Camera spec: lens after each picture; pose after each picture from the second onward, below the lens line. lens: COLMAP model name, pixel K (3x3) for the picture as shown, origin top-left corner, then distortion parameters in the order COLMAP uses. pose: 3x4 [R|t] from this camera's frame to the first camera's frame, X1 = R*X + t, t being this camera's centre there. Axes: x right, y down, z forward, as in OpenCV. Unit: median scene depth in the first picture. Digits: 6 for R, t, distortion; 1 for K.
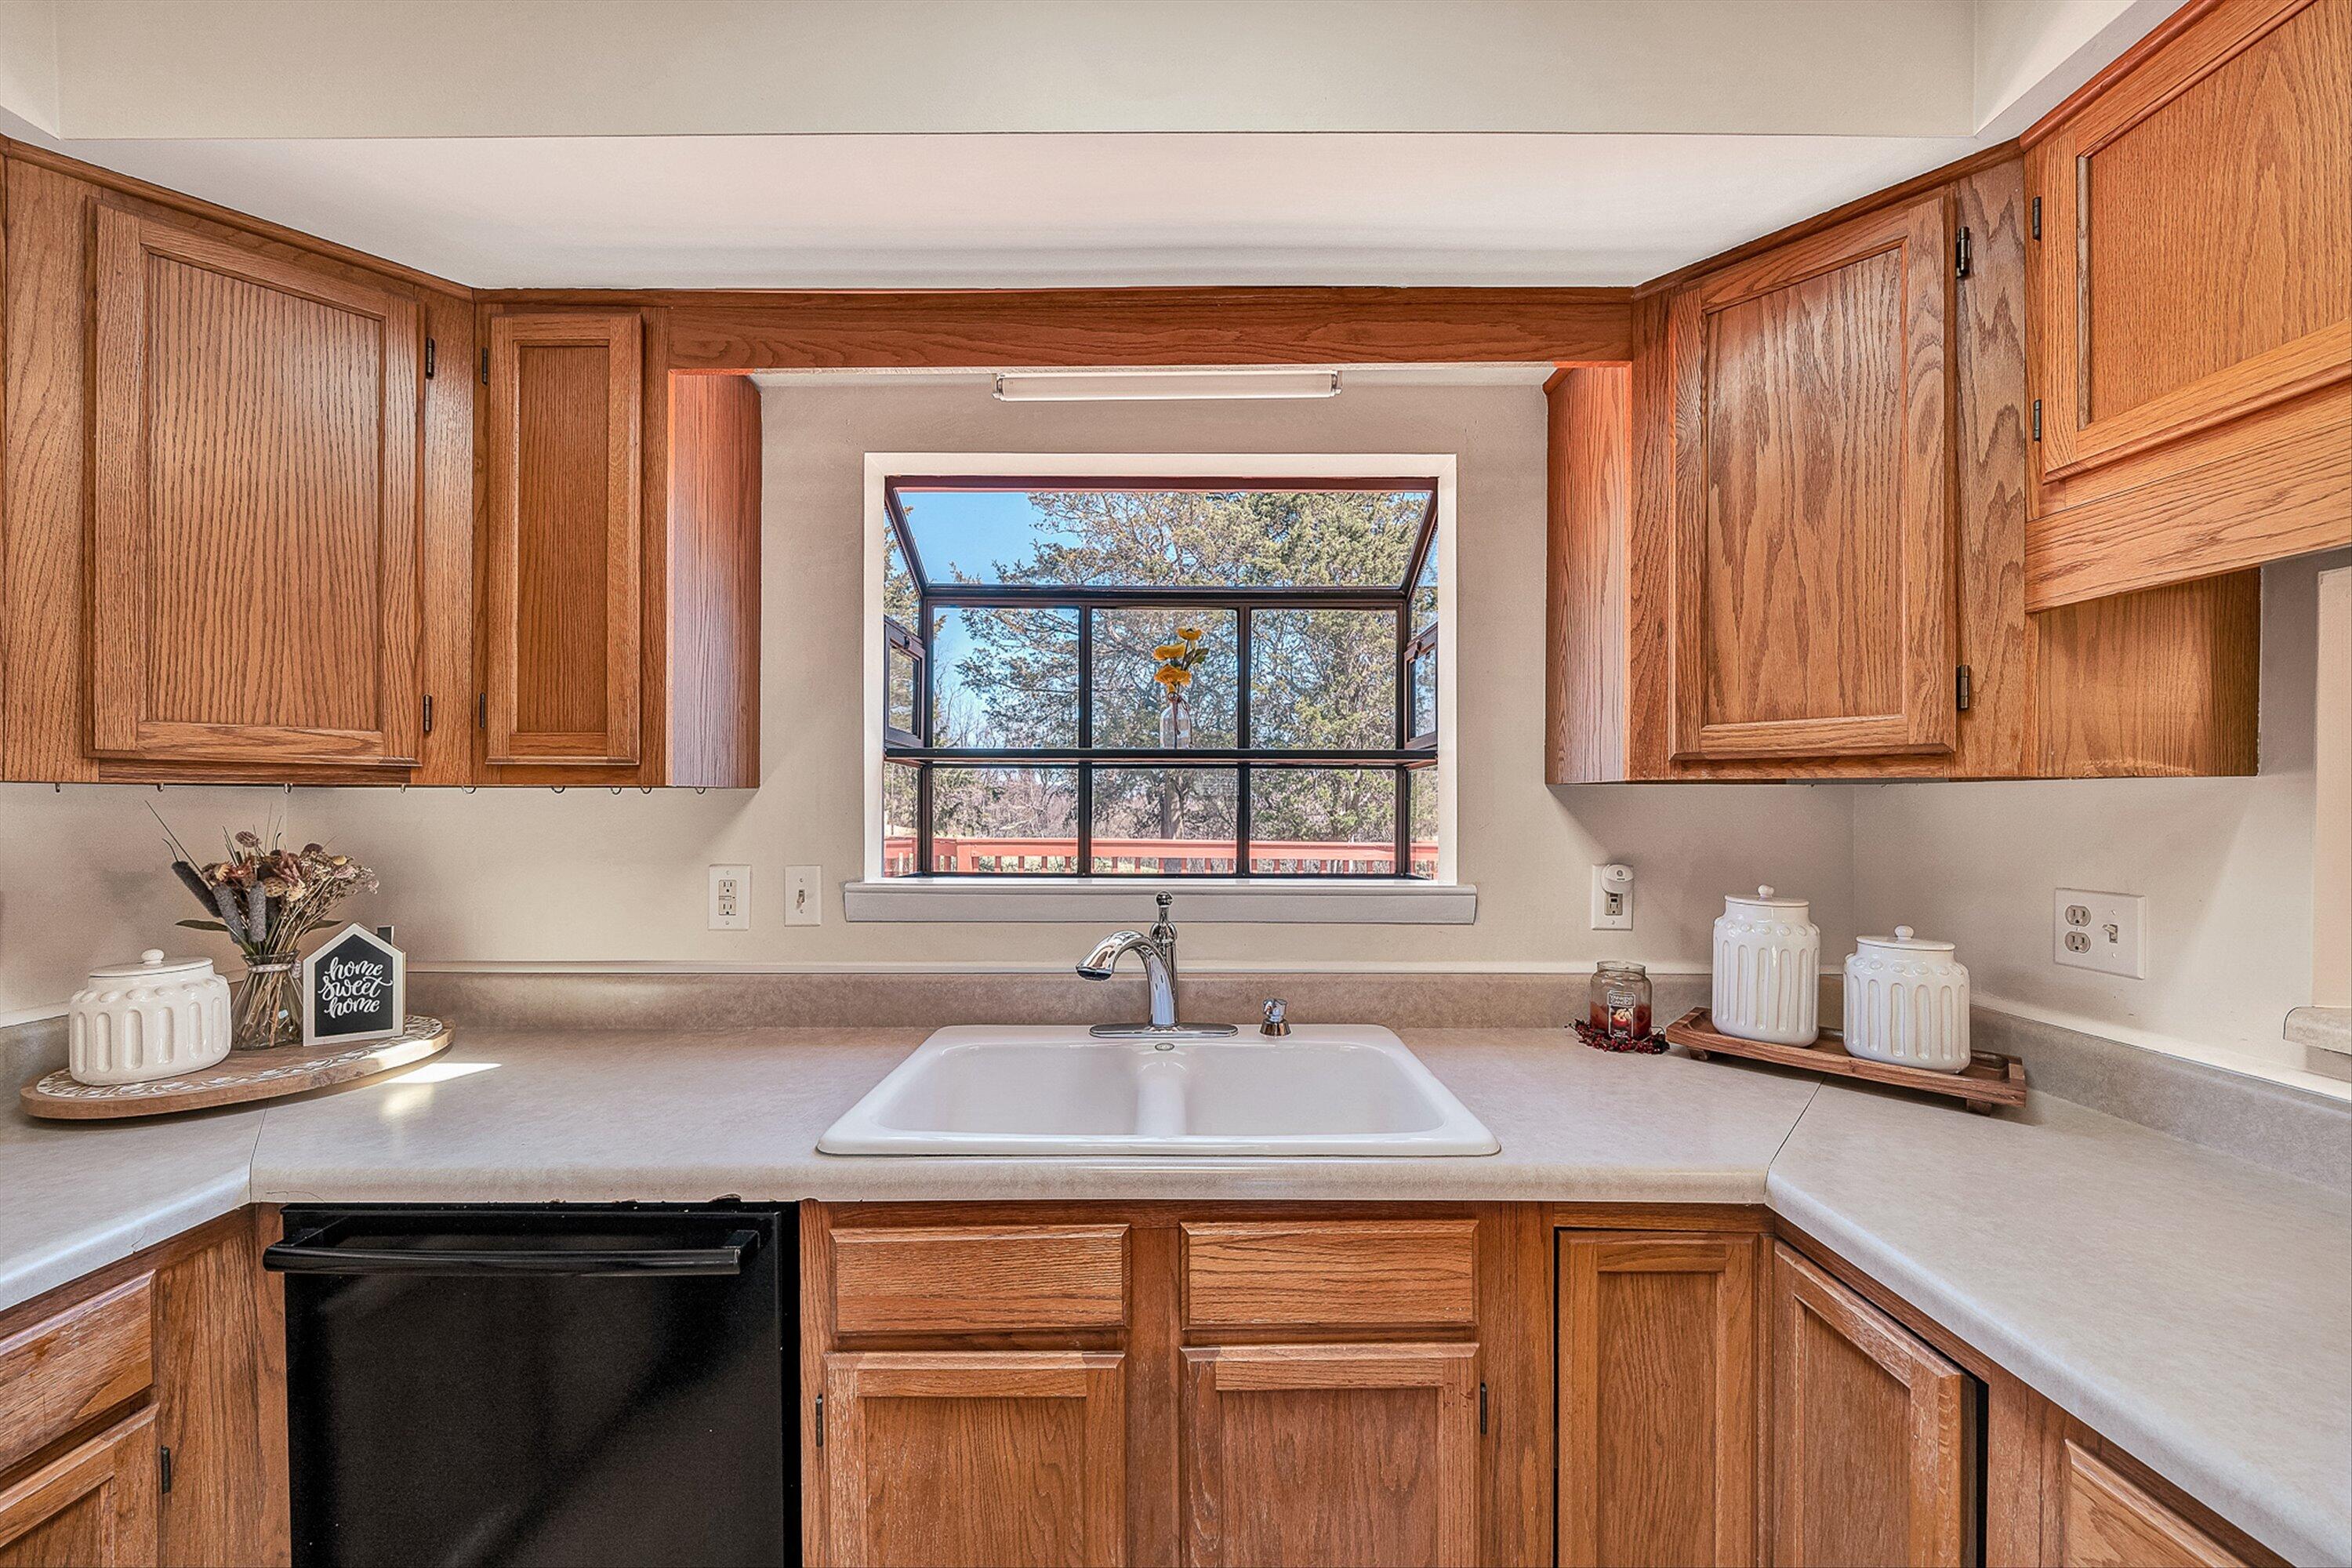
lens RADIAL K [[801.2, 0, 1153.4], [0, 801.2, 795.5], [0, 0, 1]] dist [-0.000843, -0.000079]
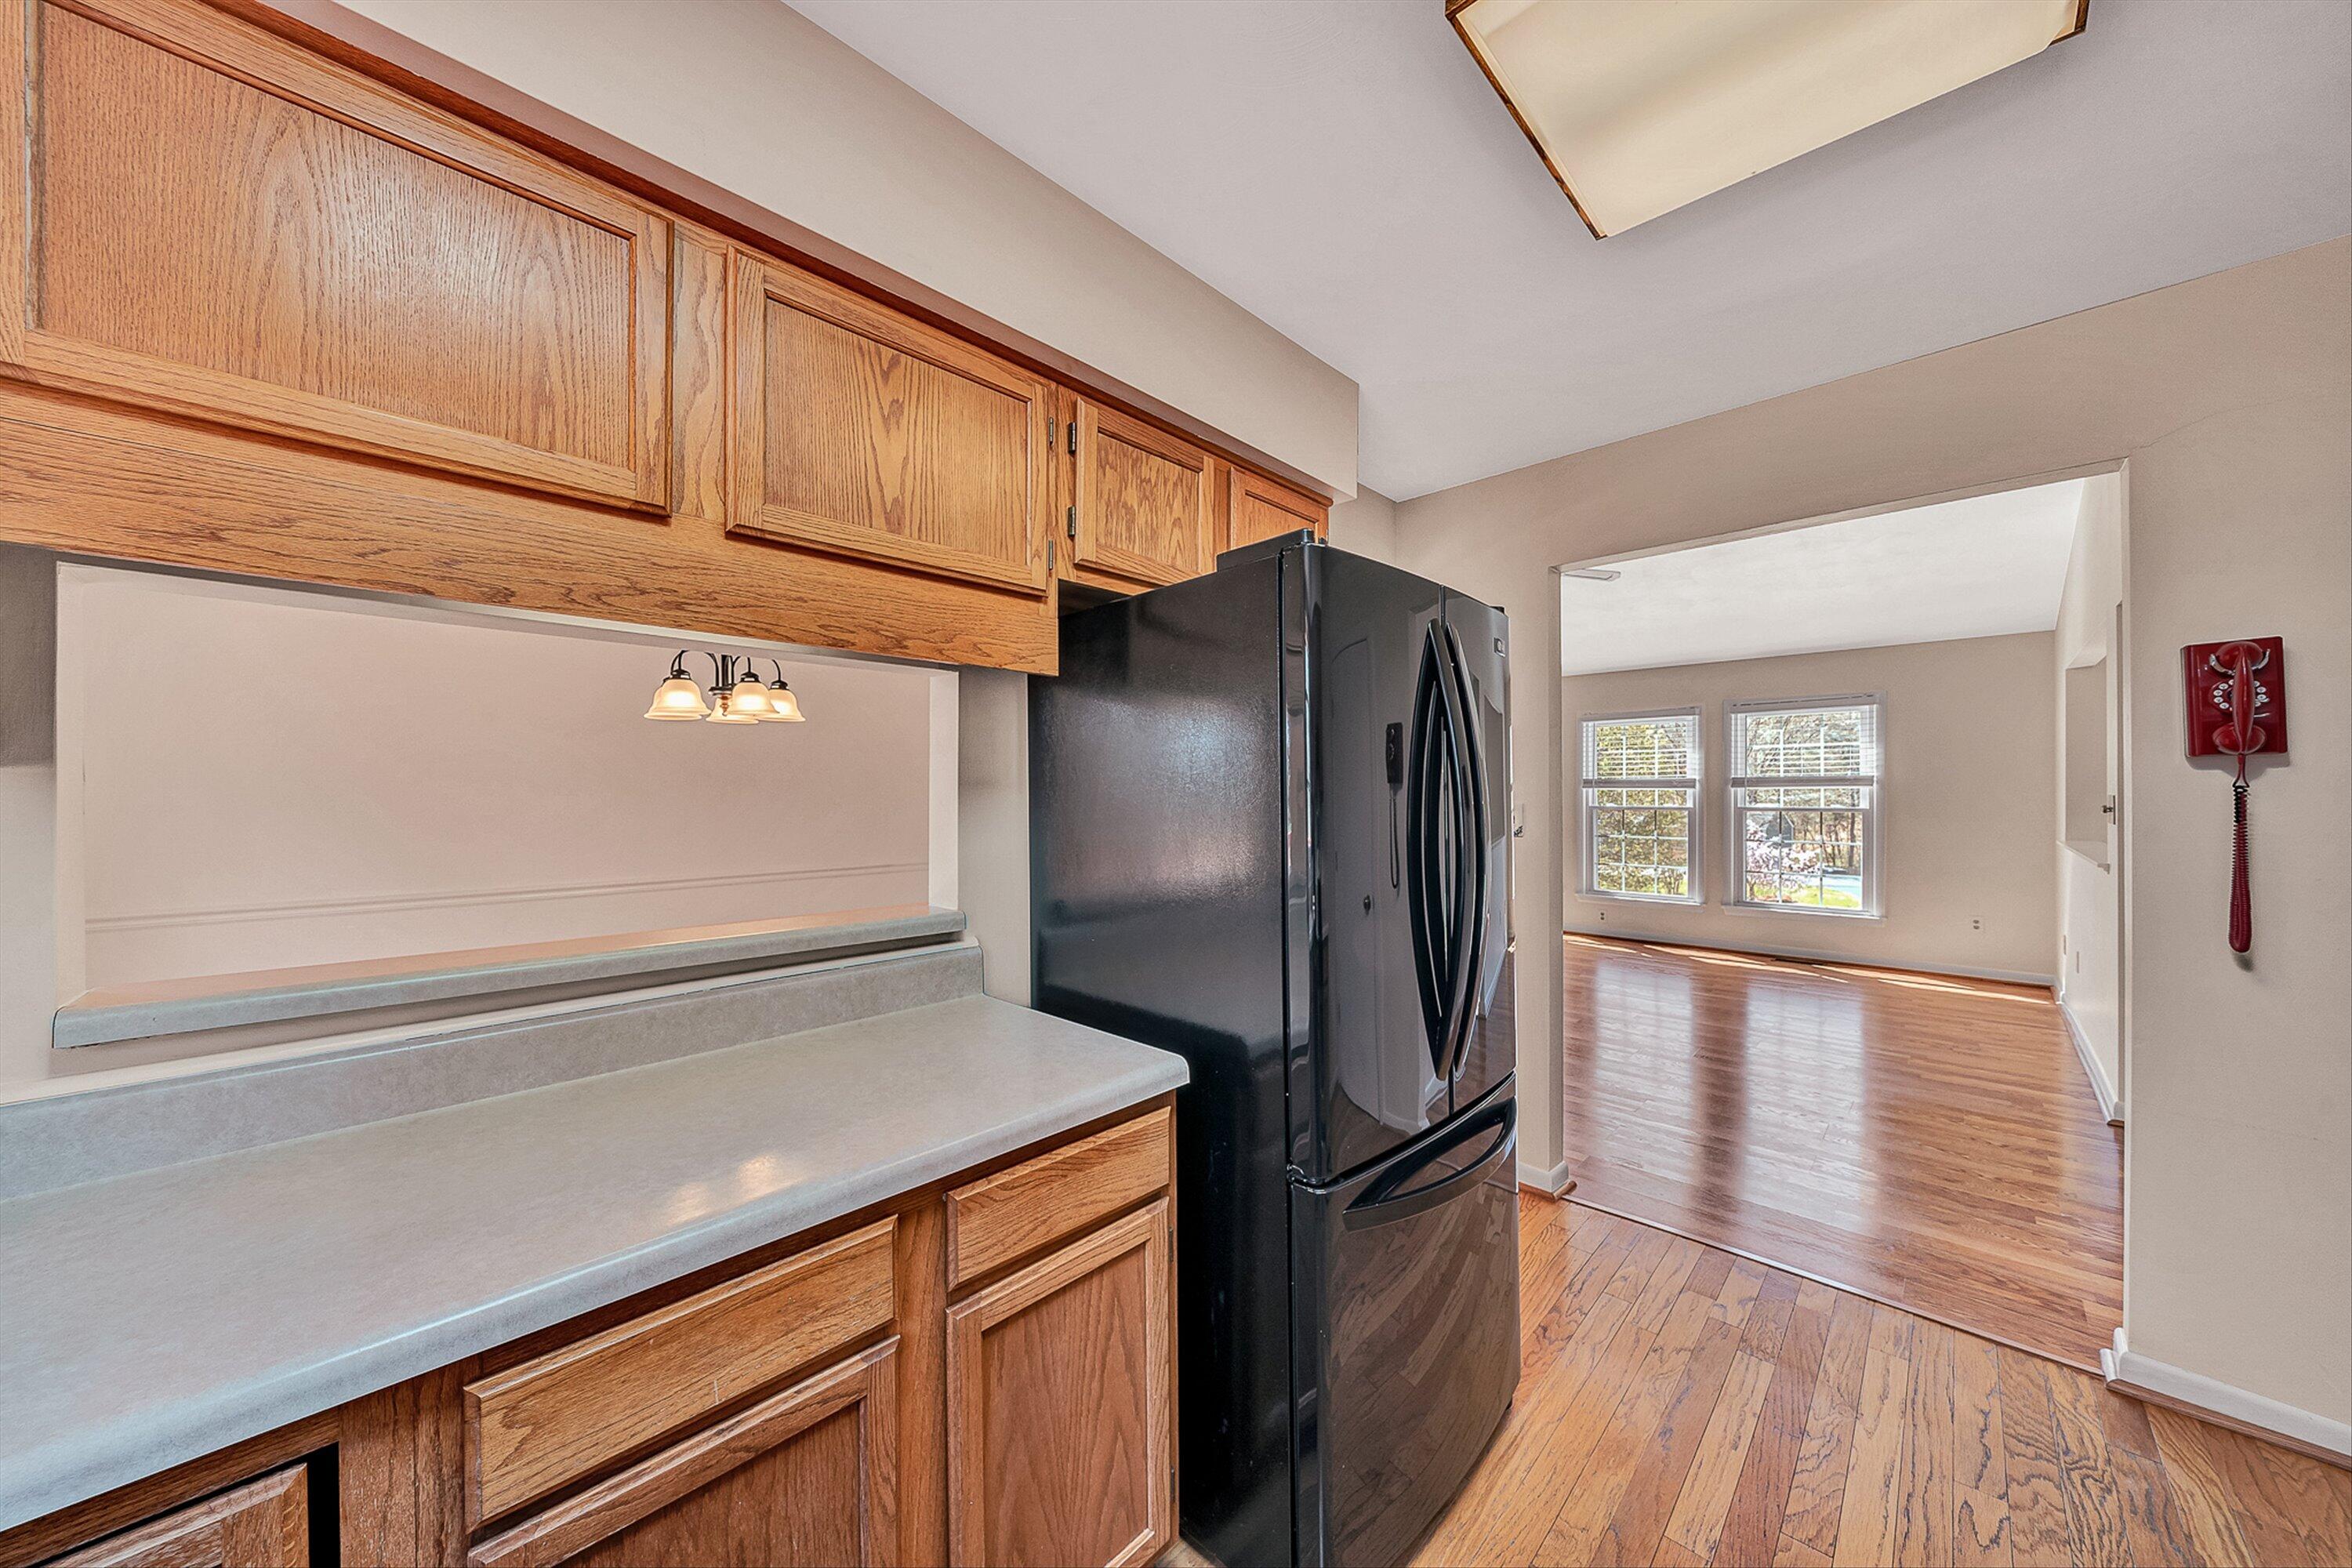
lens RADIAL K [[801.2, 0, 1153.4], [0, 801.2, 795.5], [0, 0, 1]] dist [-0.000843, -0.000079]
pose [[-0.711535, -0.002674, 0.702646, -0.266327], [-0.000843, 0.999995, 0.002953, 0.002737], [-0.702650, 0.001509, -0.711534, 1.081012]]
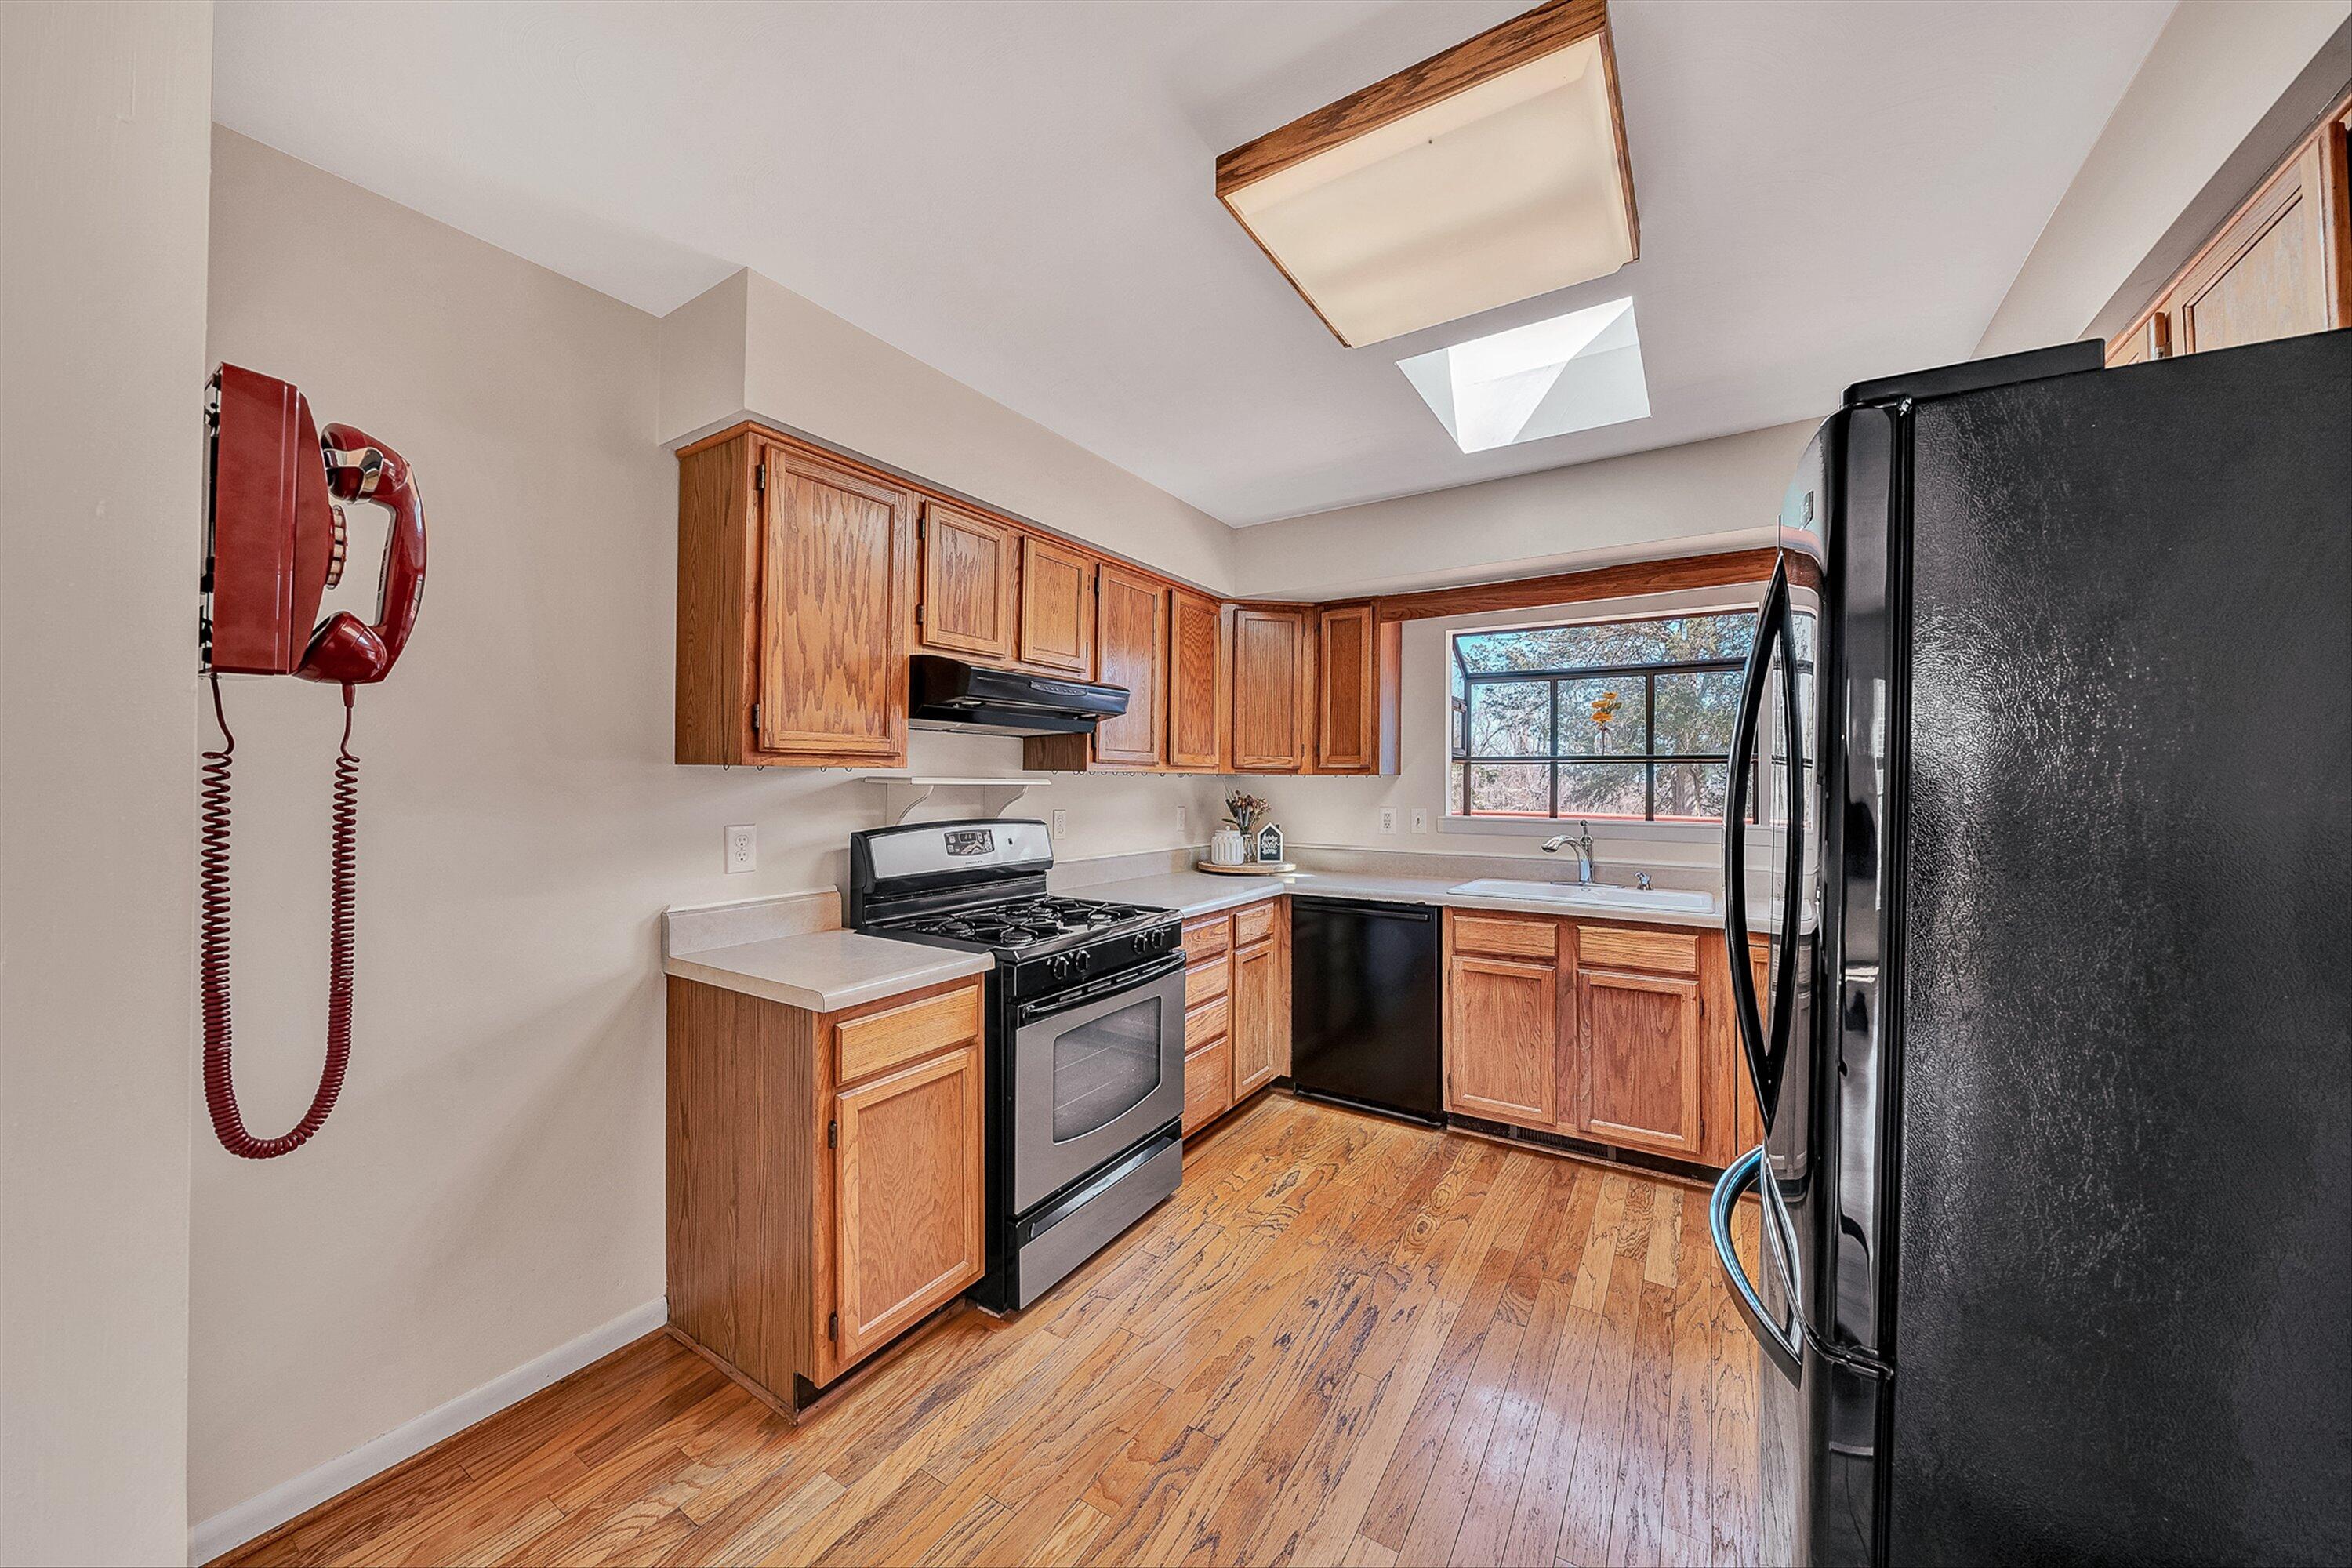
lens RADIAL K [[847.5, 0, 1158.8], [0, 847.5, 777.4], [0, 0, 1]] dist [-0.000370, 0.000055]
pose [[0.845560, 0.001190, -0.533880, 0.302410], [-0.001546, 0.999999, -0.000220, -0.001525], [0.533879, 0.001011, 0.845560, -1.856757]]
